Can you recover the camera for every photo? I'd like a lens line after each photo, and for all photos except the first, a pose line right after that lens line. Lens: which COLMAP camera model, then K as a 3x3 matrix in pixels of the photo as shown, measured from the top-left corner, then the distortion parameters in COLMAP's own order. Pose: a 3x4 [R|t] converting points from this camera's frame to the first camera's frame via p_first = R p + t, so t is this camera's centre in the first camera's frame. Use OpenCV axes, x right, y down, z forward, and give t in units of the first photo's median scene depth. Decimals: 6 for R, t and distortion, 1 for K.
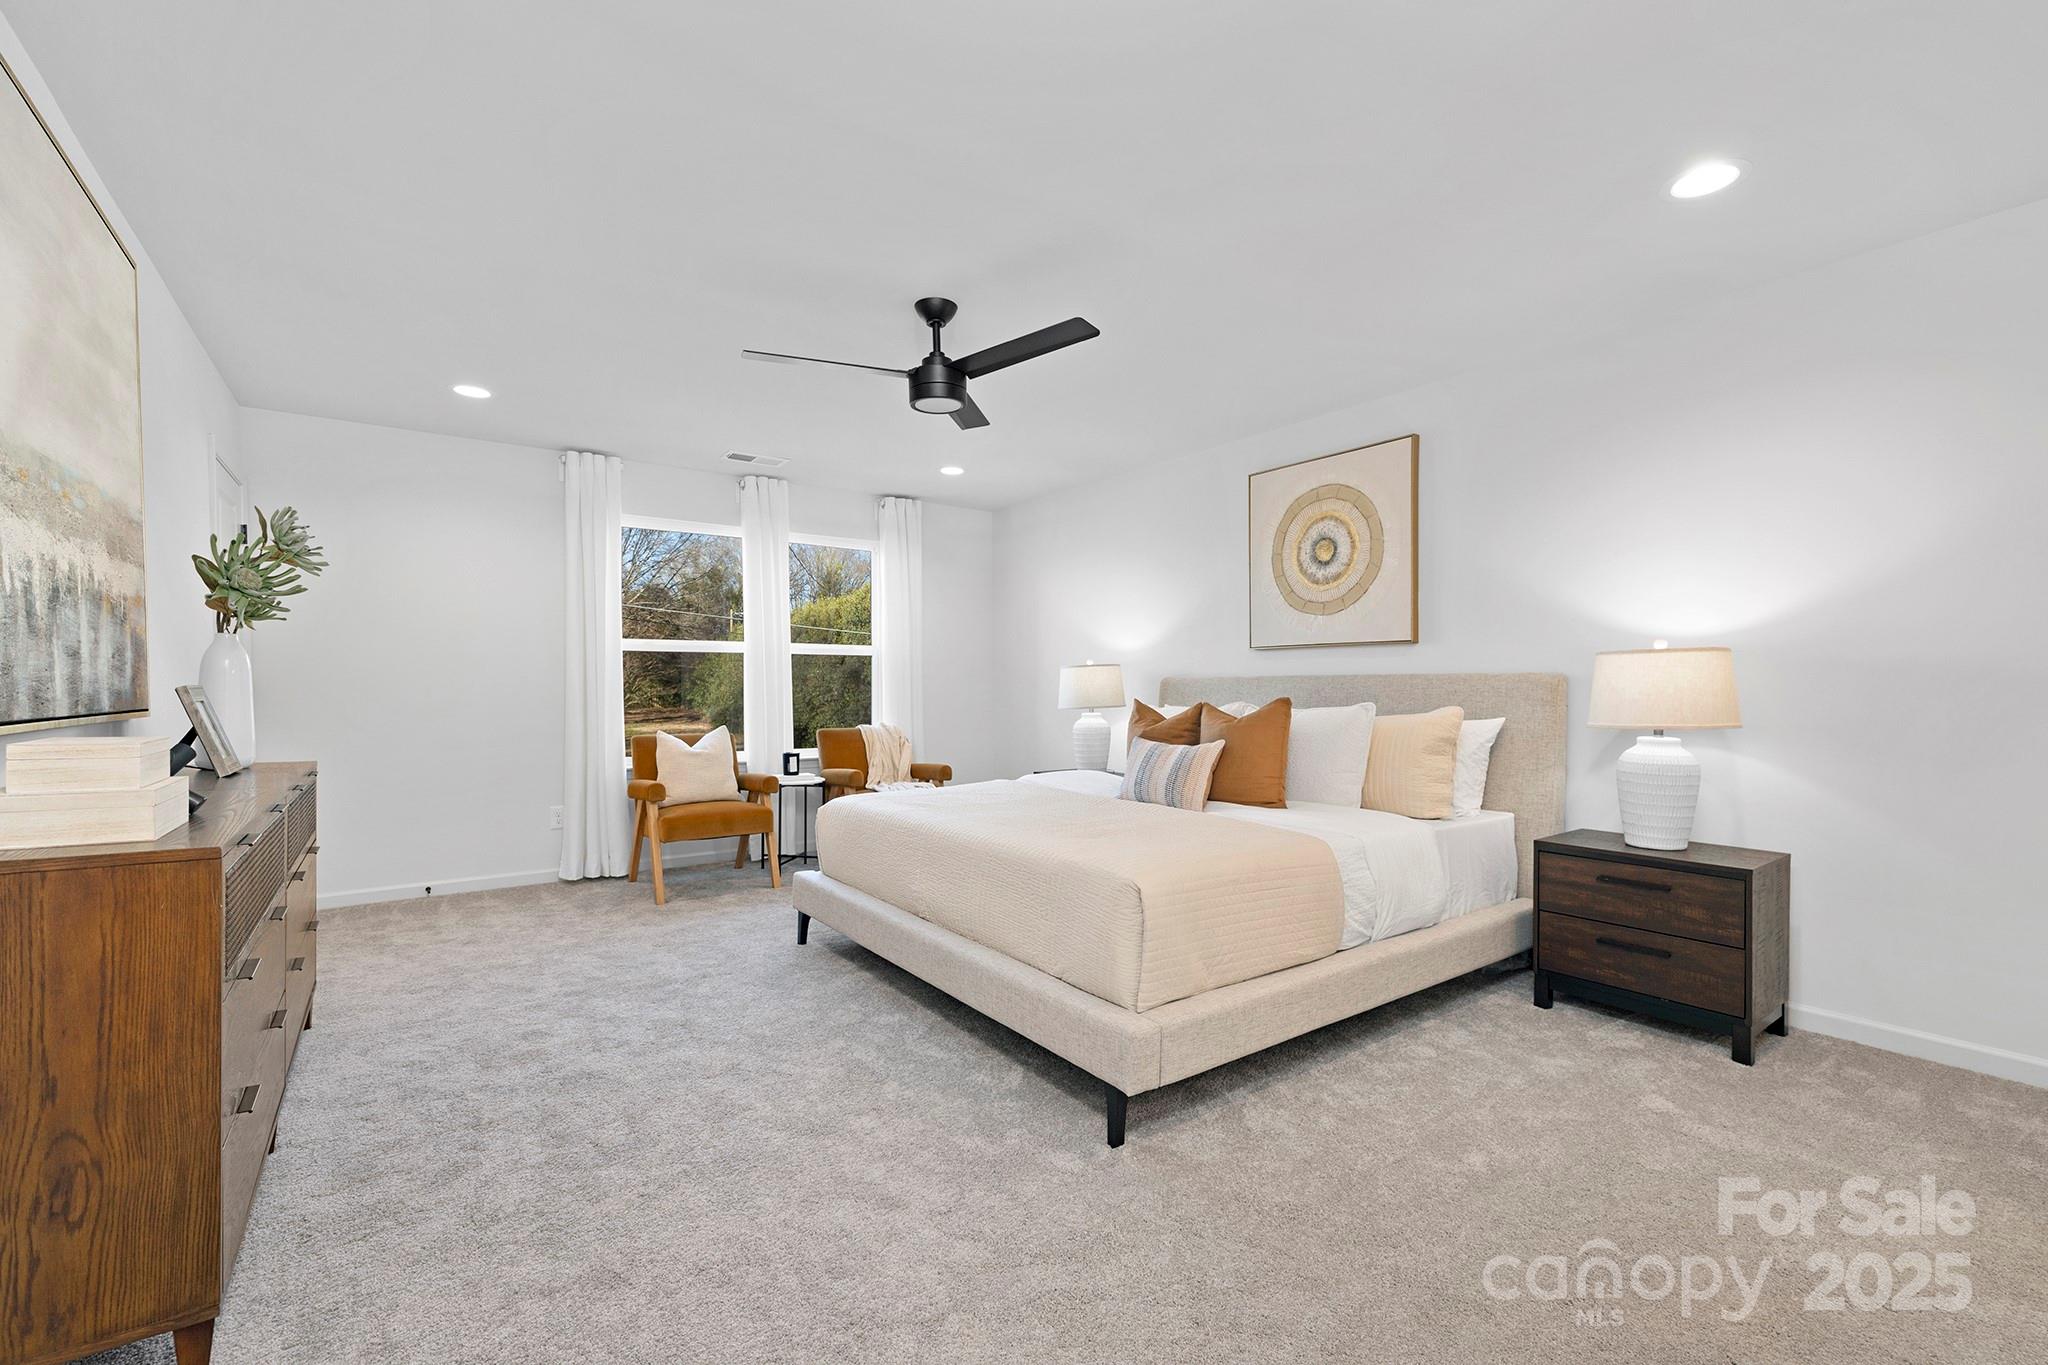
lens RADIAL K [[881.6, 0, 1028.1], [0, 881.6, 697.0], [0, 0, 1]] dist [-0.002351, -0.000085]
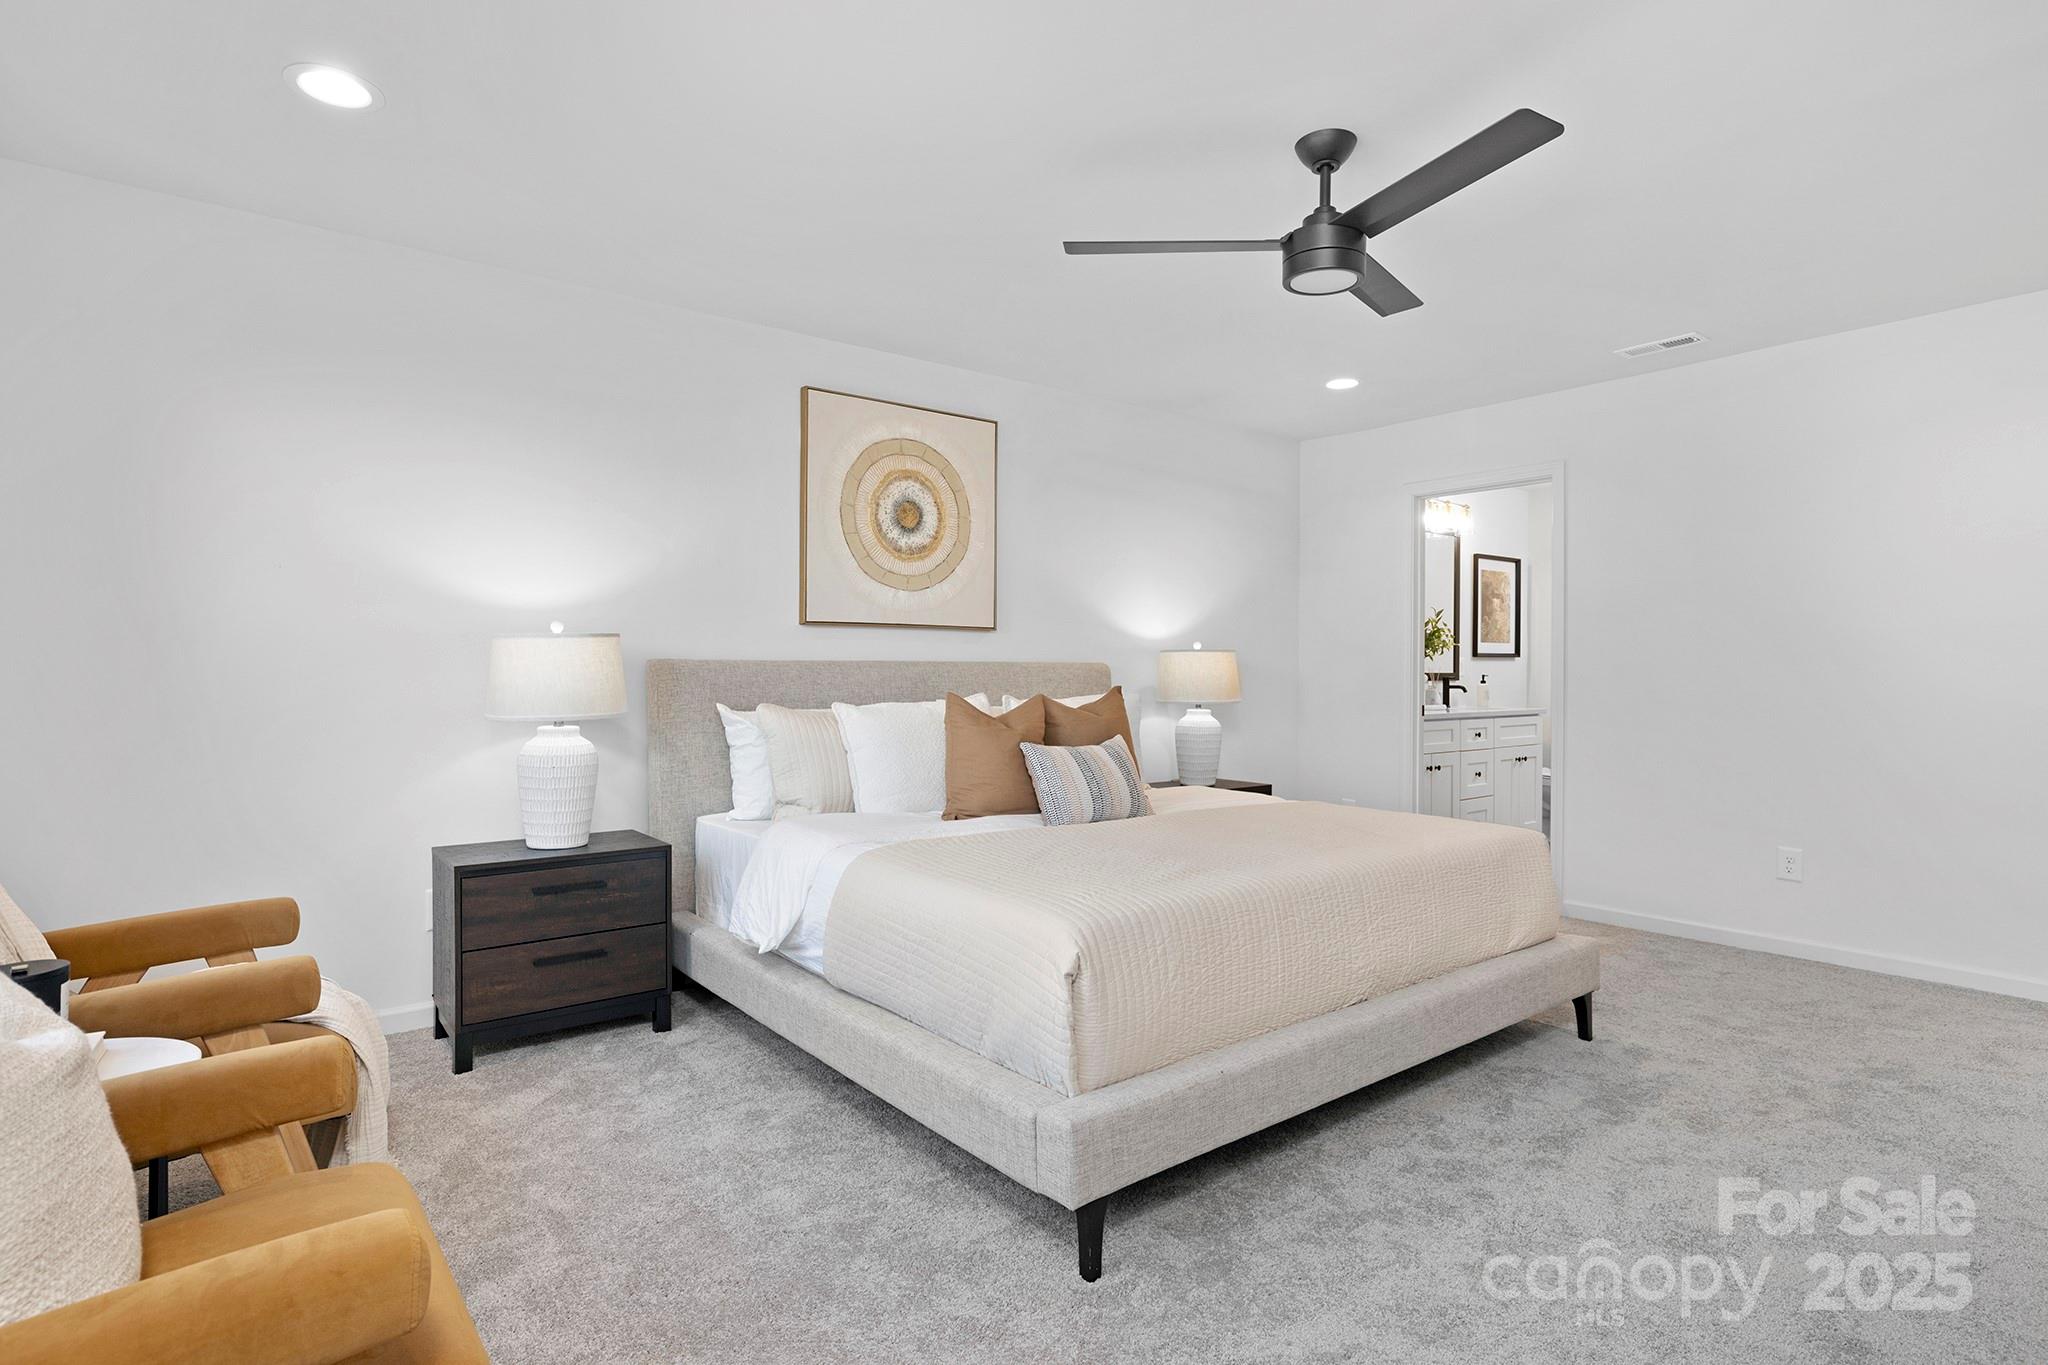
lens RADIAL K [[1053.0, 0, 1008.5], [0, 1053.0, 678.2], [0, 0, 1]] dist [-0.006426, 0.001843]
pose [[-0.026483, -0.005238, 0.999636, -0.903164], [0.009999, 0.999935, 0.005504, -0.016905], [-0.999599, 0.010141, -0.026429, 1.223911]]
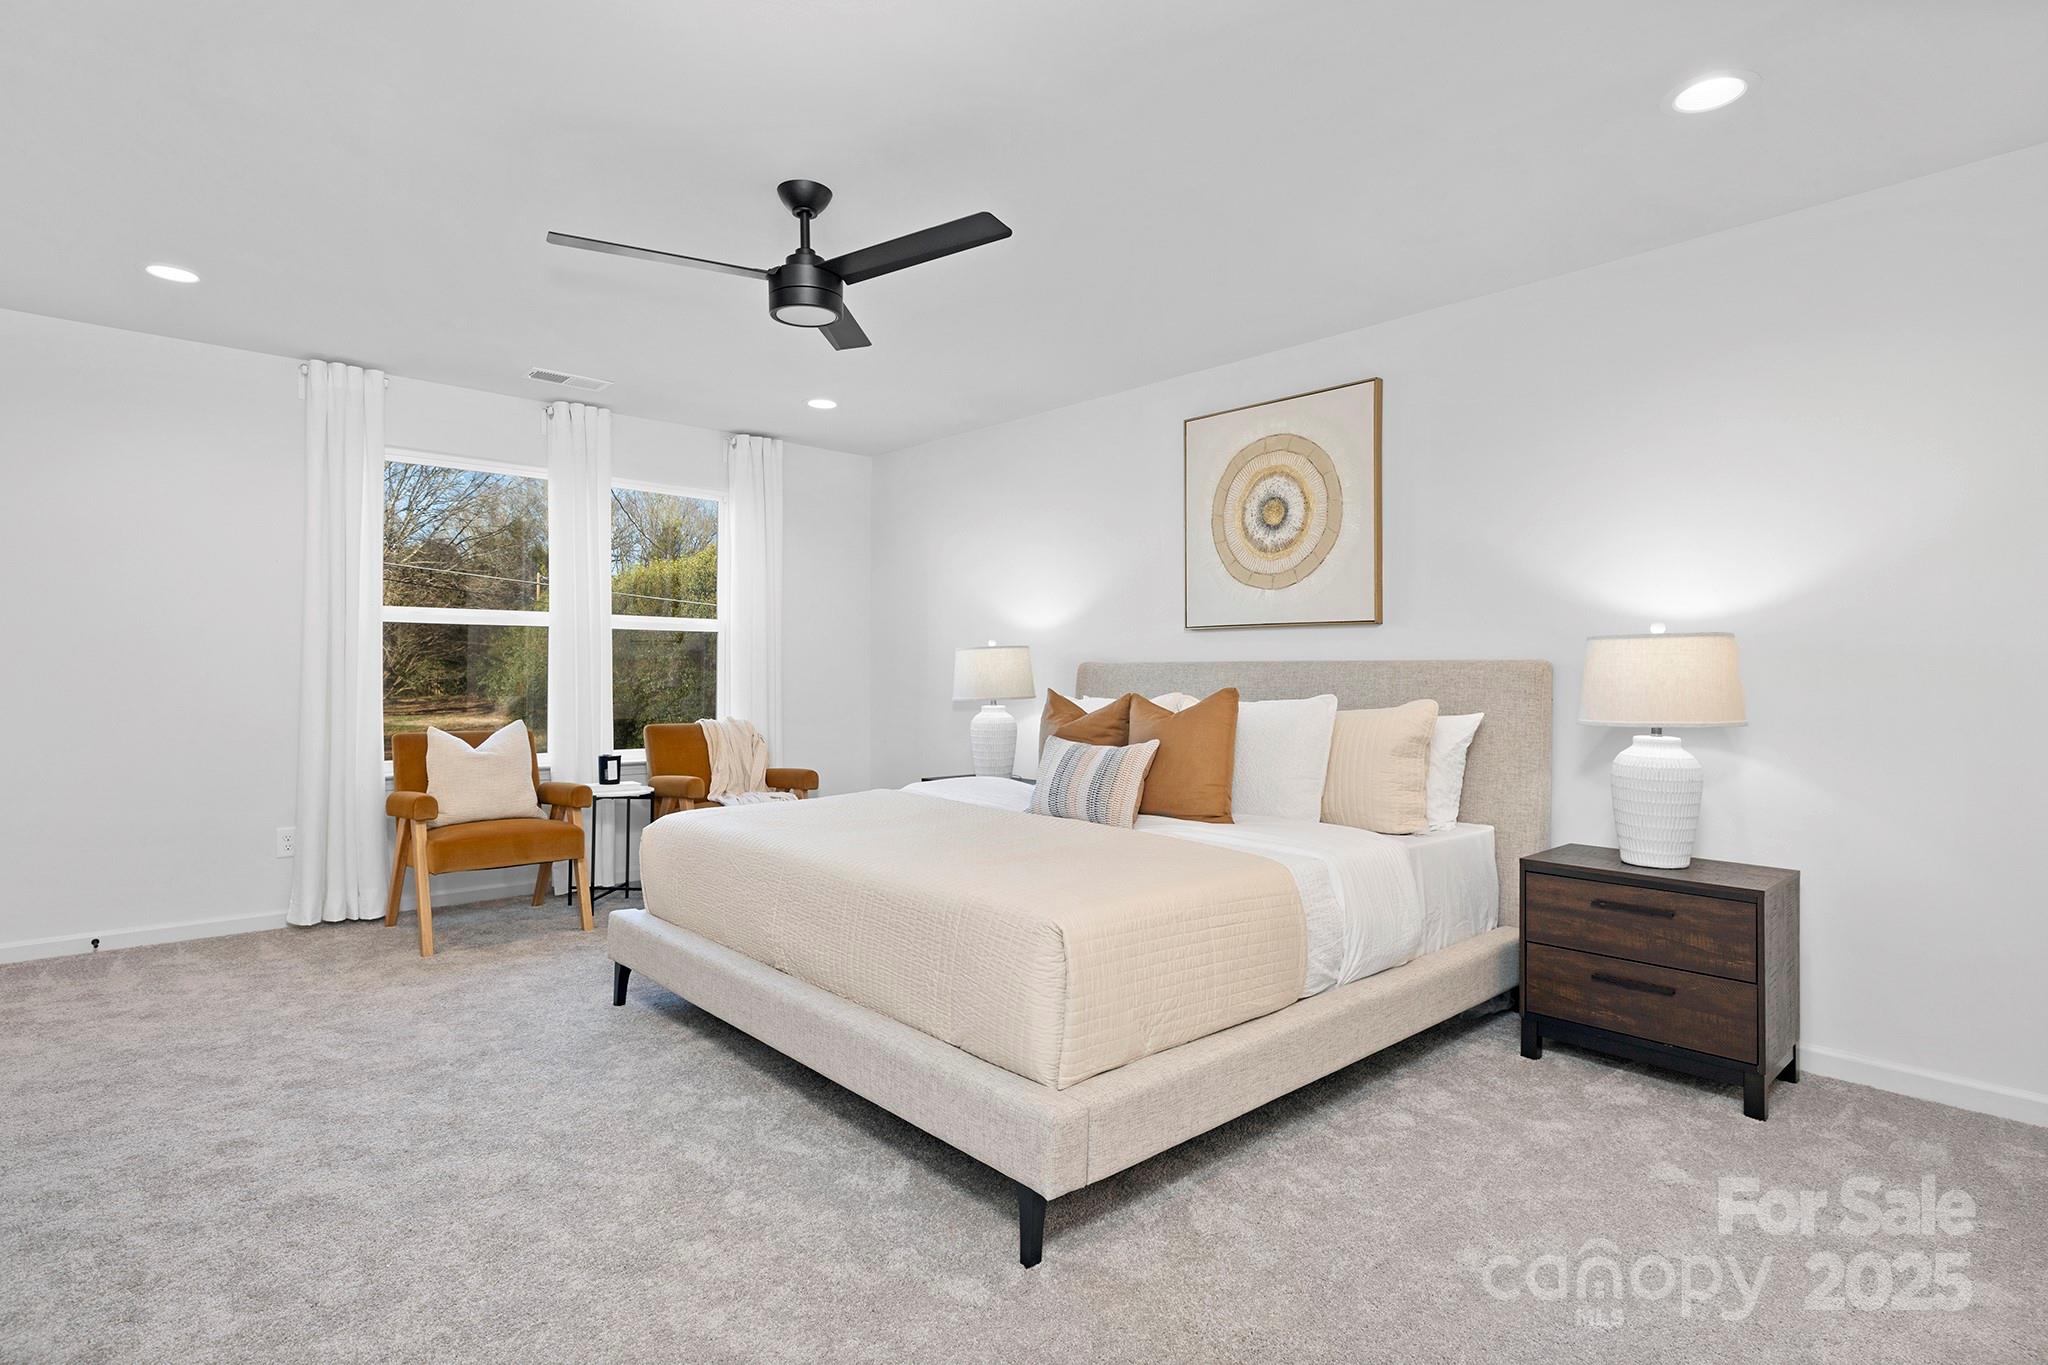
lens RADIAL K [[1053.0, 0, 1032.0], [0, 1053.0, 667.8], [0, 0, 1]] dist [-0.006426, 0.001843]
pose [[0.993551, 0.007410, 0.113143, -0.005170], [-0.005578, 0.999848, -0.016503, -0.000812], [-0.113248, 0.015765, 0.993442, 0.045586]]
